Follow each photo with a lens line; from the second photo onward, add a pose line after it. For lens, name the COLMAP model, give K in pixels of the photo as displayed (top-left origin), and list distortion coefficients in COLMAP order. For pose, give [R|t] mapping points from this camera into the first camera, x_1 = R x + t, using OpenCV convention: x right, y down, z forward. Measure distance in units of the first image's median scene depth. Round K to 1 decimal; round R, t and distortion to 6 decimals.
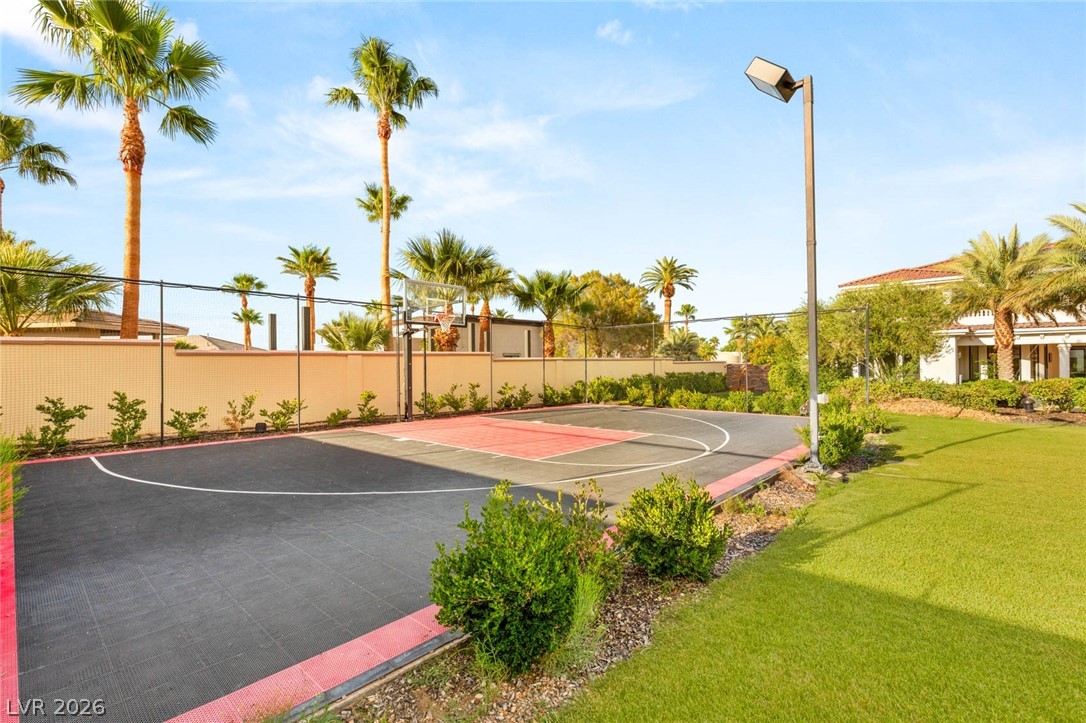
lens RADIAL K [[496.5, 0, 543.0], [0, 496.5, 361.5], [0, 0, 1]] dist [0.014939, 0.000618]
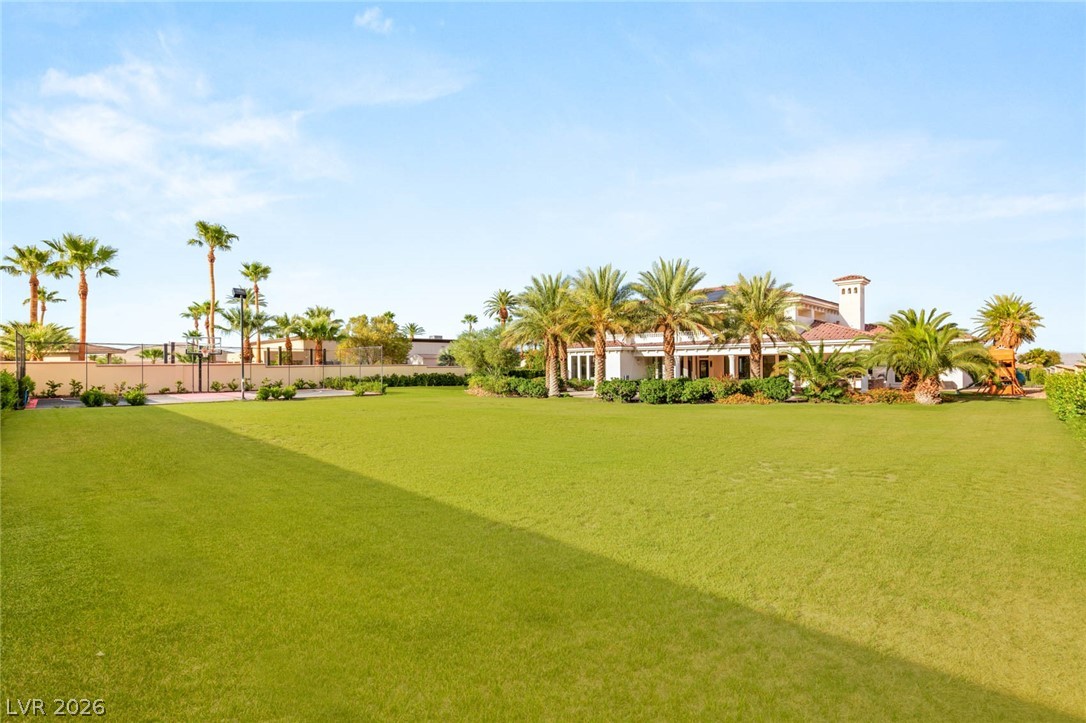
lens RADIAL K [[496.5, 0, 543.0], [0, 496.5, 361.5], [0, 0, 1]] dist [0.014939, 0.000618]
pose [[0.999231, 0.005502, -0.038825, 1.759583], [-0.005329, 0.999975, 0.004557, -0.062541], [0.038849, -0.004347, 0.999236, -1.606811]]
